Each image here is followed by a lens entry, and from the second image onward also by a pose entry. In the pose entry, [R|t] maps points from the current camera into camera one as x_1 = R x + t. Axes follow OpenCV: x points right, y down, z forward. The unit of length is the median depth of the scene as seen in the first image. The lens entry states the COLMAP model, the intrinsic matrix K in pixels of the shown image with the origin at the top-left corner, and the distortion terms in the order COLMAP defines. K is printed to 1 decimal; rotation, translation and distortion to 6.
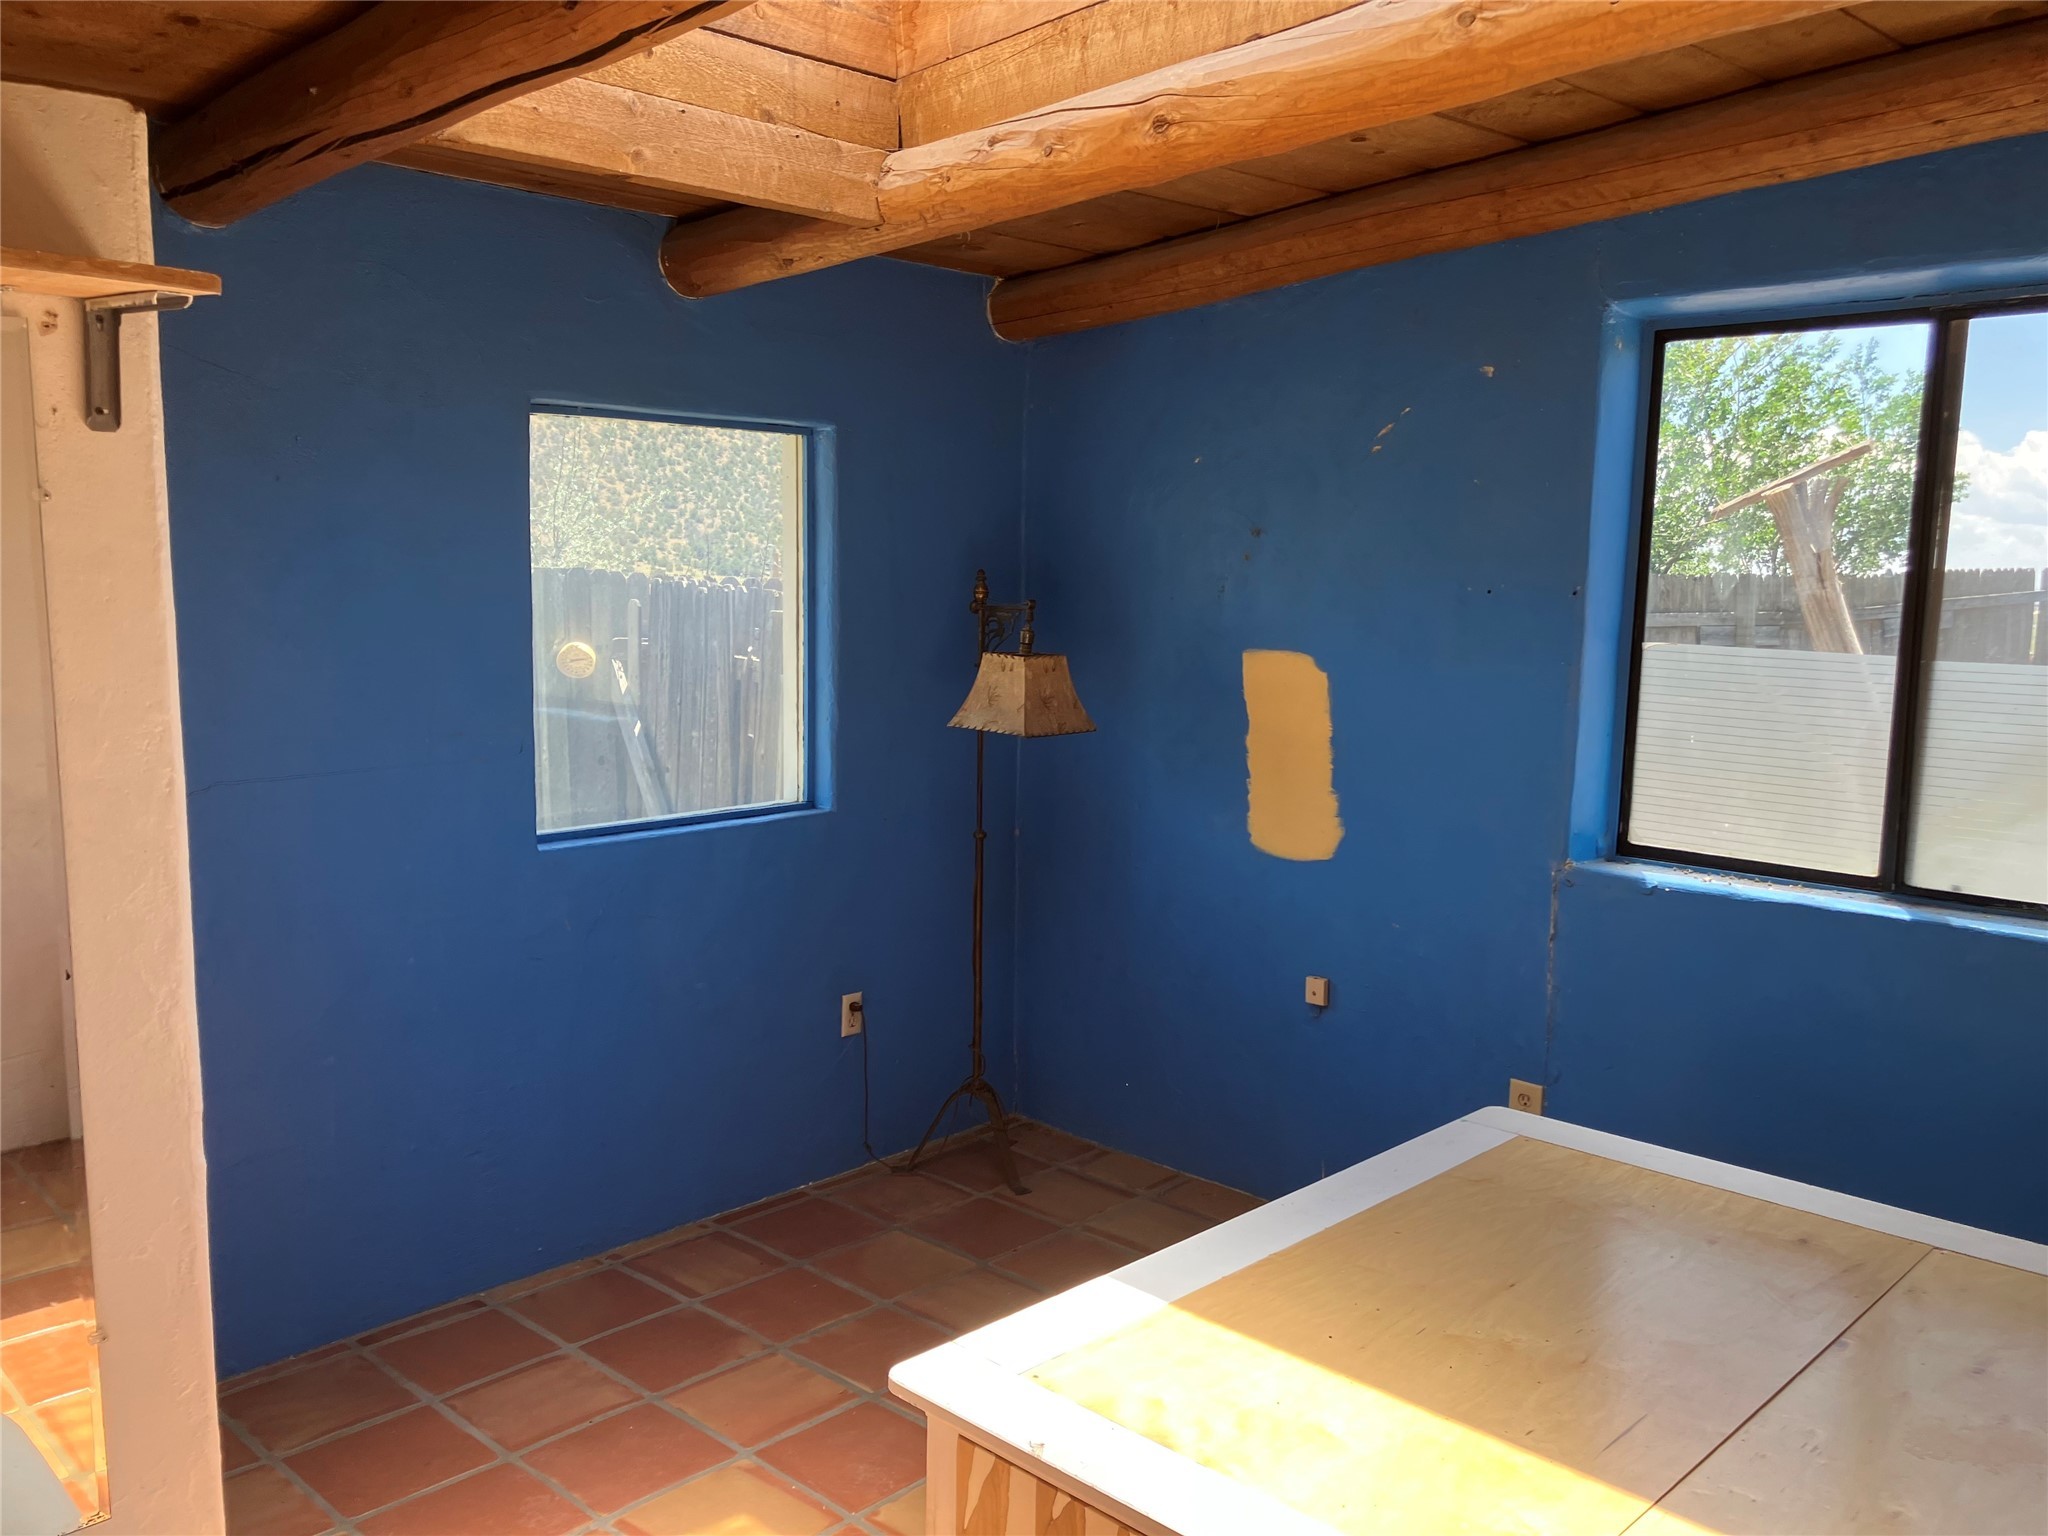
lens RADIAL K [[1698.9, 0, 1051.6], [0, 1698.9, 768.2], [0, 0, 1]] dist [0.022505, -0.016020]
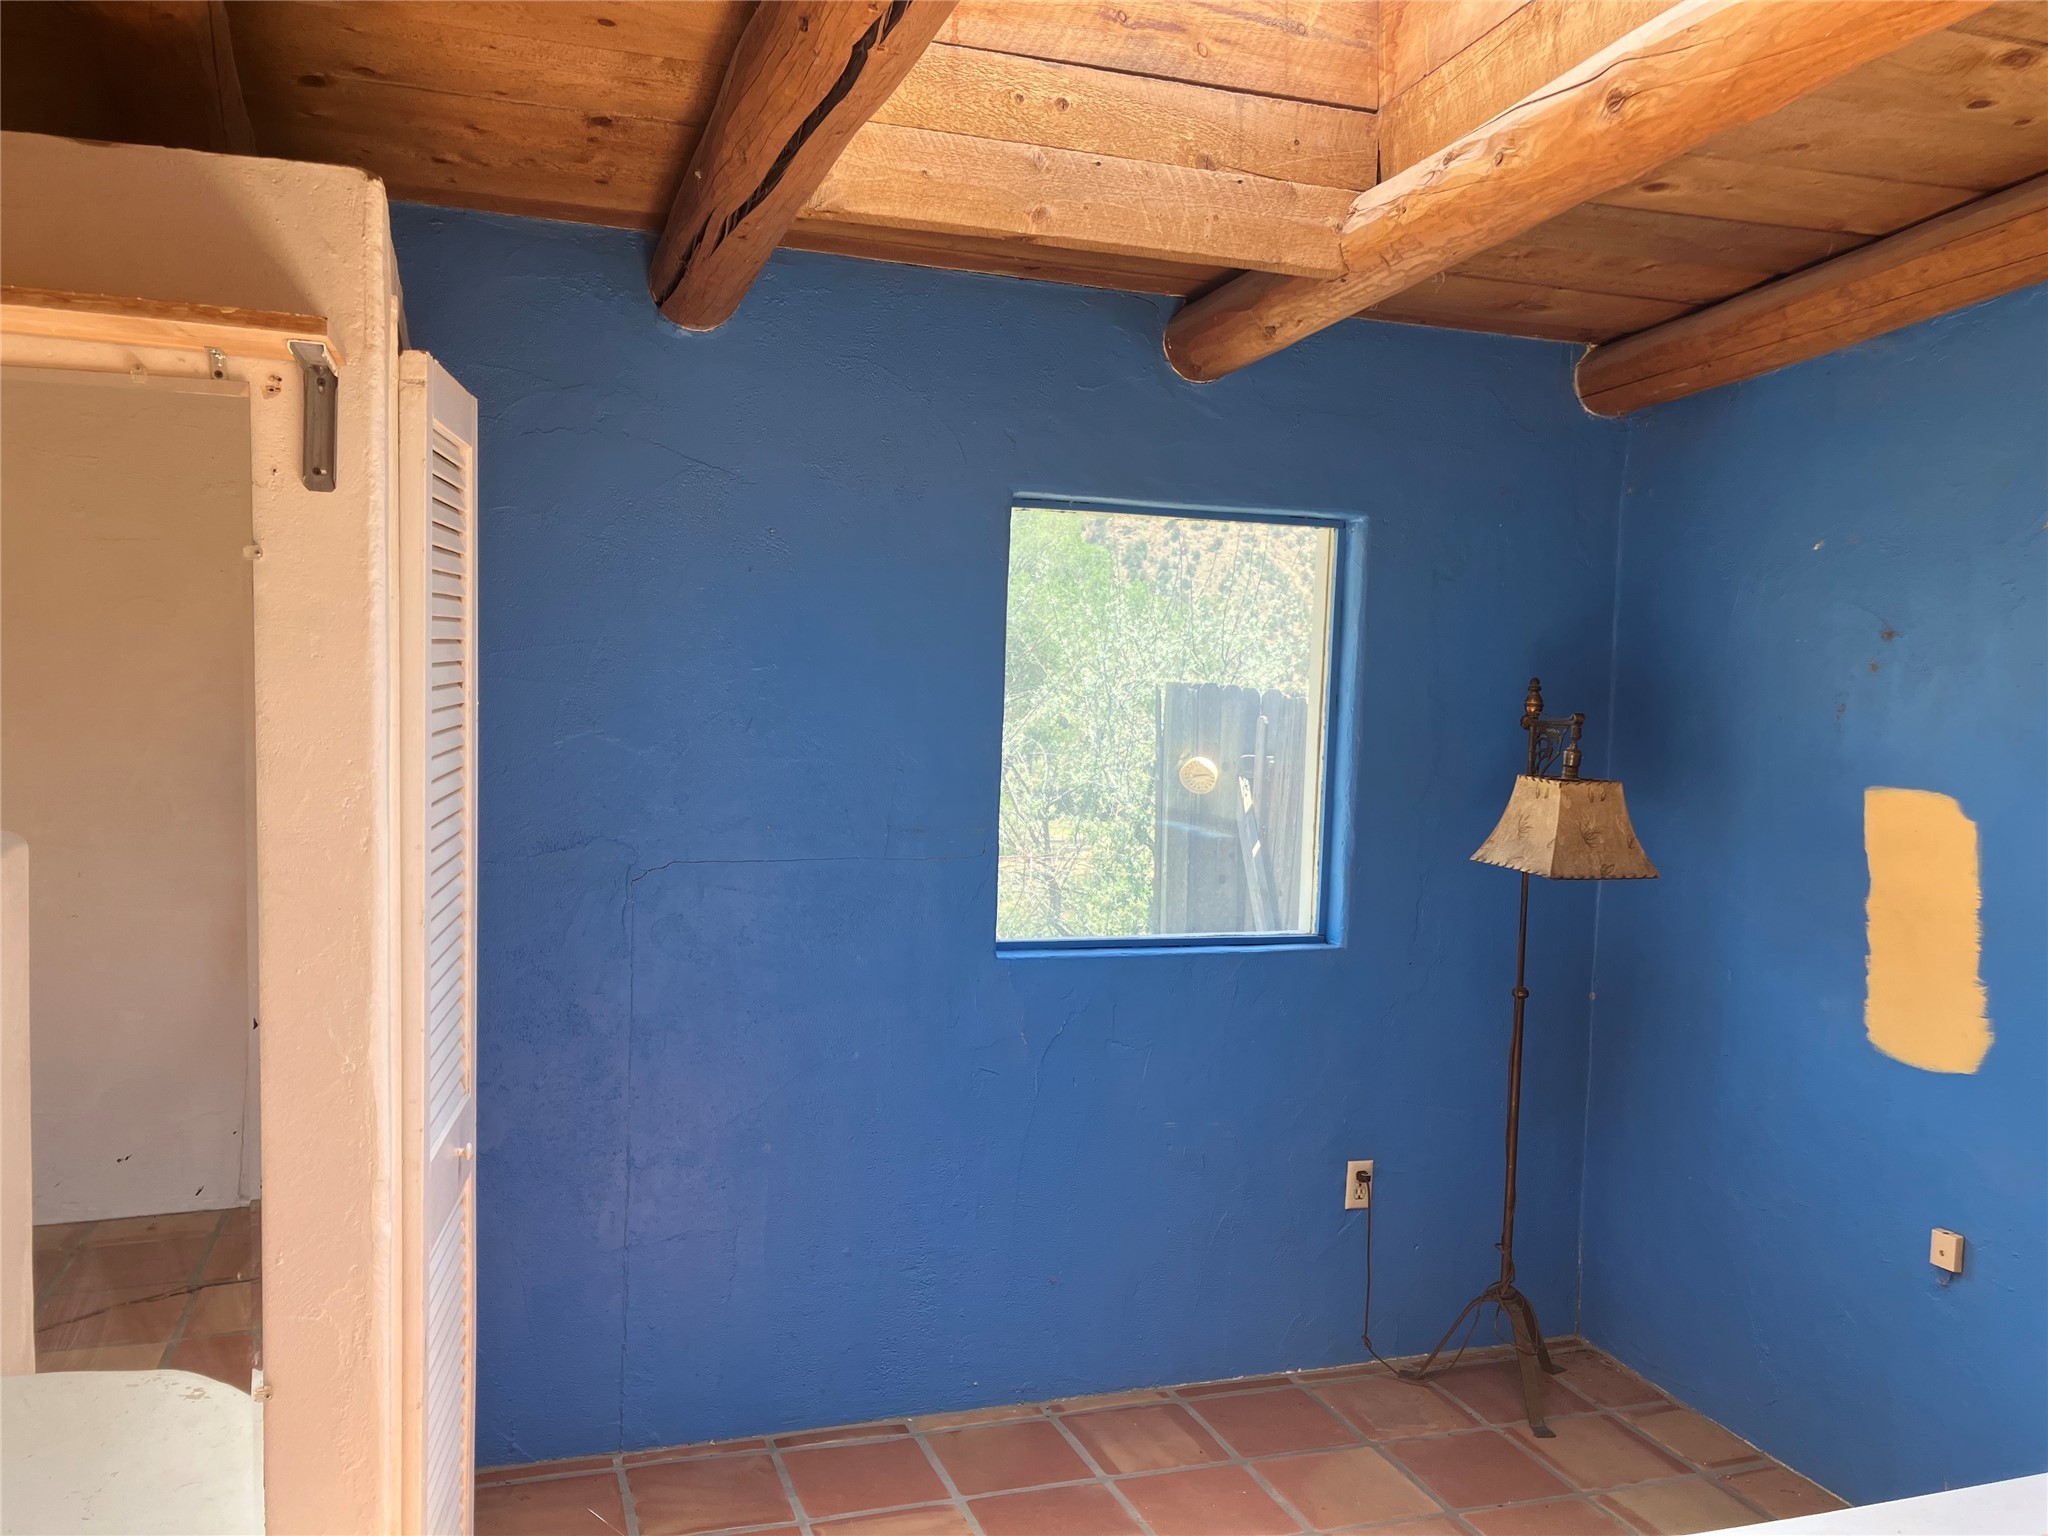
lens RADIAL K [[1711.7, 0, 1034.8], [0, 1711.7, 780.1], [0, 0, 1]] dist [0.031609, -0.019120]
pose [[0.890319, 0.046079, -0.453000, 0.150915], [-0.078520, 0.995499, -0.053060, -0.001919], [0.448516, 0.082810, 0.889930, 0.149293]]
